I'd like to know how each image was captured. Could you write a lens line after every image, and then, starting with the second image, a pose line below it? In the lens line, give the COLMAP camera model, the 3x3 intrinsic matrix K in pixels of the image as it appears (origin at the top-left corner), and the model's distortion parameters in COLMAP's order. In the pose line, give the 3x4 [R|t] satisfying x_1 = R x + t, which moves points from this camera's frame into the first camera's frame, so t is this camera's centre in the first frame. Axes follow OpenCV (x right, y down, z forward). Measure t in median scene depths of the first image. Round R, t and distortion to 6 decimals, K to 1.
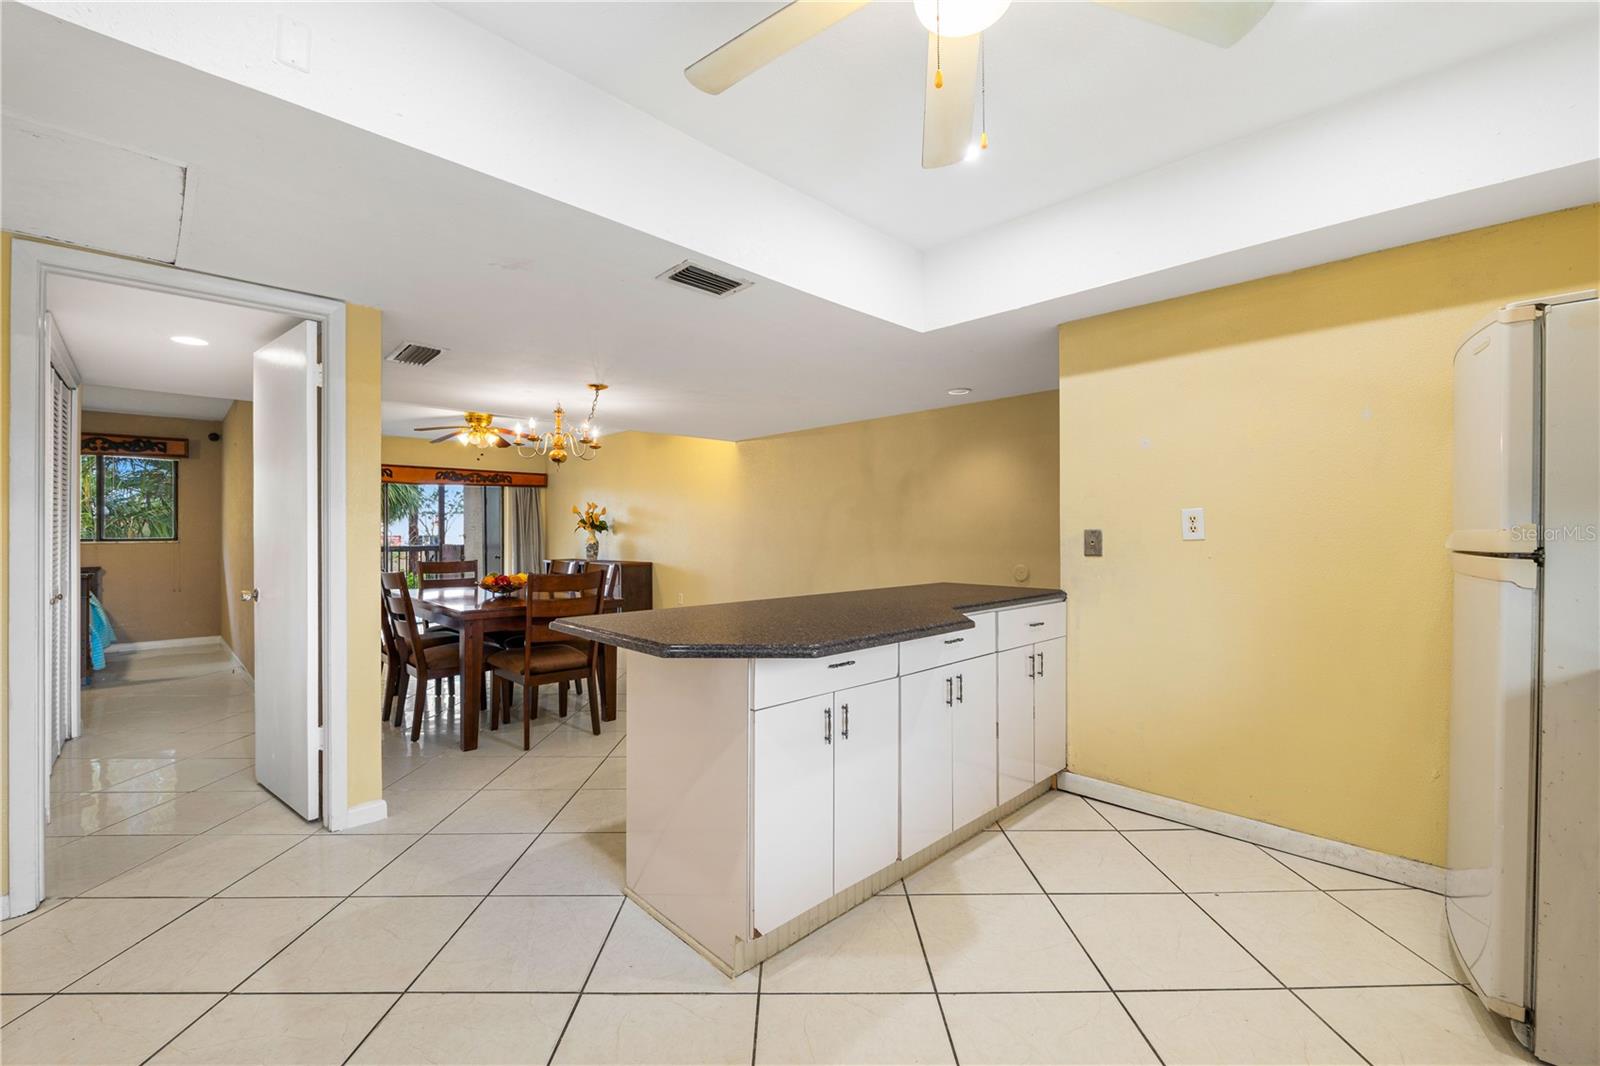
lens RADIAL K [[661.9, 0, 795.9], [0, 661.9, 530.2], [0, 0, 1]] dist [-0.001847, -0.000382]
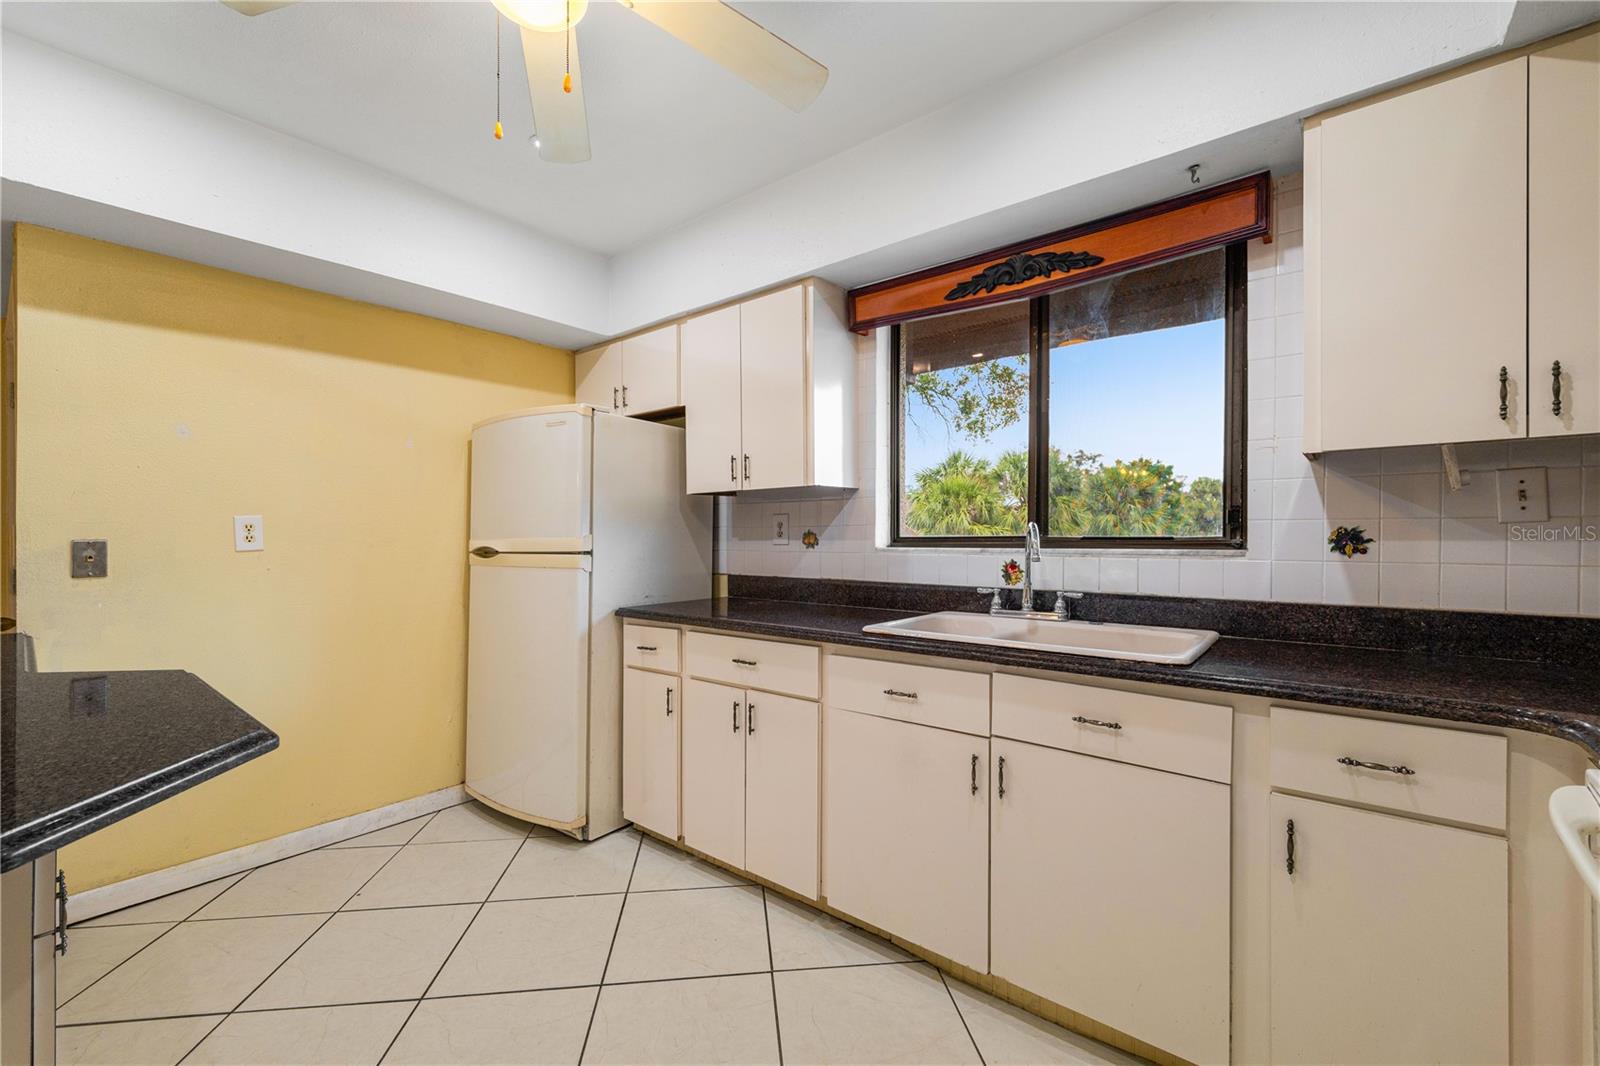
lens RADIAL K [[671.8, 0, 801.9], [0, 671.8, 540.8], [0, 0, 1]] dist [0.000699, 0.000179]
pose [[-0.106231, -0.006030, 0.994323, -0.390155], [0.006462, 0.999956, 0.006754, 0.000080], [-0.994321, 0.007143, -0.106187, 0.352198]]
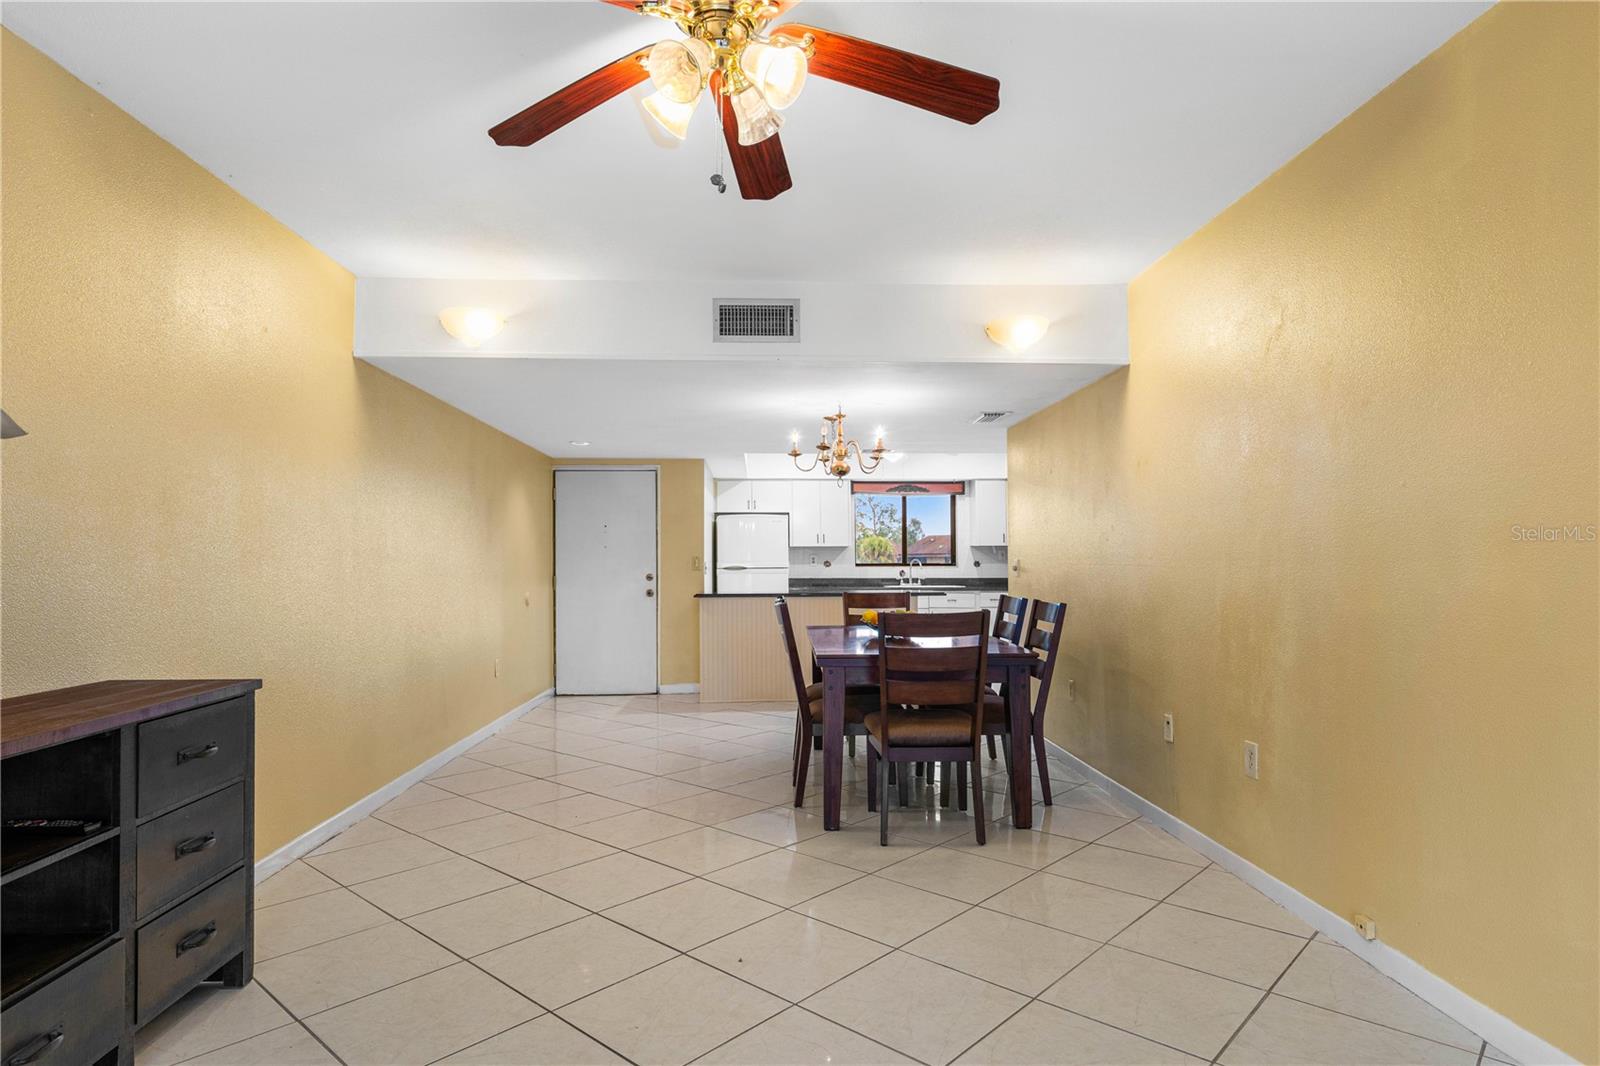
lens RADIAL K [[893.5, 0, 797.1], [0, 893.5, 558.4], [0, 0, 1]] dist [-0.000298, 0.000304]
pose [[-0.747520, 0.010158, 0.664162, -1.872148], [0.004768, 0.999939, -0.009927, 0.019616], [-0.664222, -0.004254, -0.747523, 3.320315]]
